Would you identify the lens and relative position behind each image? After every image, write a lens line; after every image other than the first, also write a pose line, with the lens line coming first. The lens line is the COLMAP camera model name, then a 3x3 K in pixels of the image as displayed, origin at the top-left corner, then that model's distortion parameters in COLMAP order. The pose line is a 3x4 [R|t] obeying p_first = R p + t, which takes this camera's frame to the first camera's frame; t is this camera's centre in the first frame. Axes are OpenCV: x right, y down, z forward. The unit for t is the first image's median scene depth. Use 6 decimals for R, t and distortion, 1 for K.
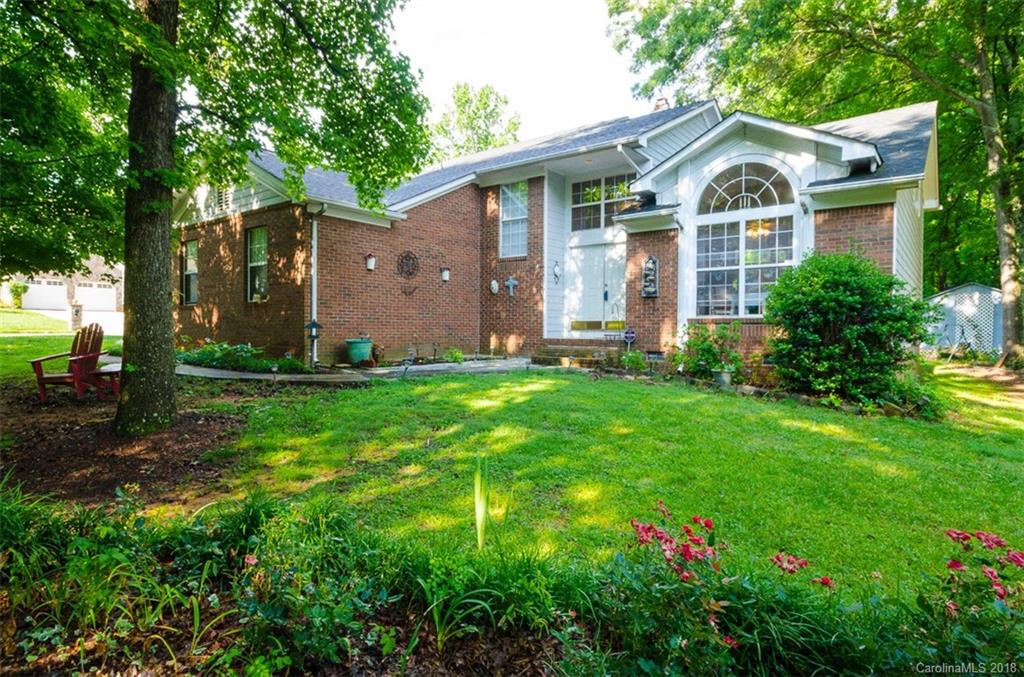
lens RADIAL K [[550.1, 0, 511.7], [0, 550.1, 334.2], [0, 0, 1]] dist [0.005733, 0.000973]
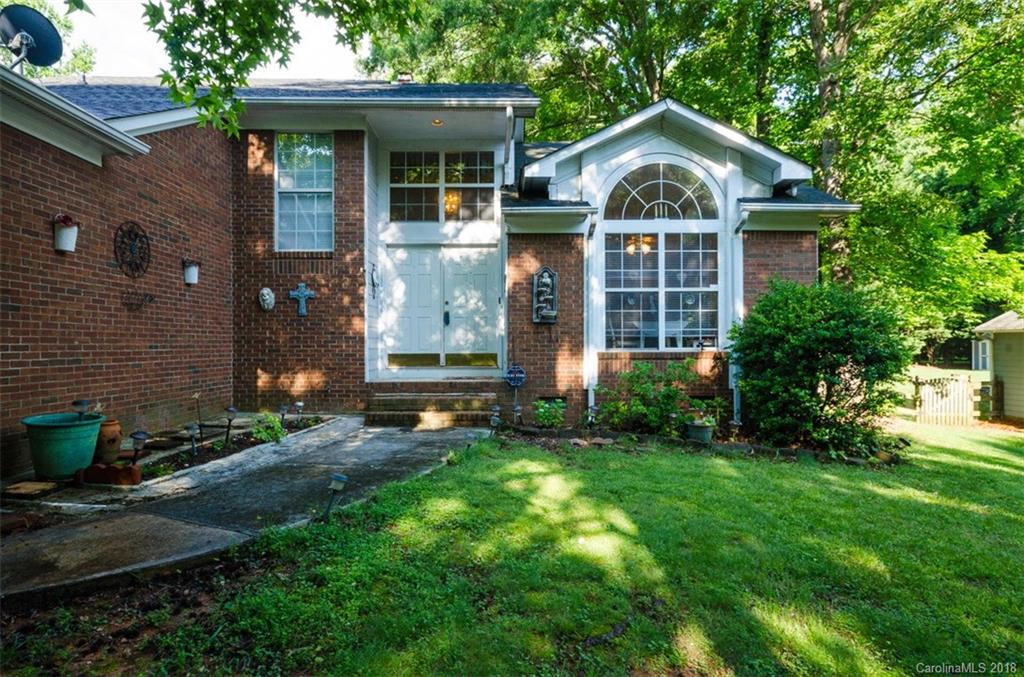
lens RADIAL K [[588.9, 0, 511.9], [0, 588.9, 342.2], [0, 0, 1]] dist [-0.000343, 0.000511]
pose [[0.788281, -0.005772, 0.615288, -0.265534], [0.013985, 0.999866, -0.008537, -0.035888], [-0.615156, 0.015335, 0.788256, 0.406916]]
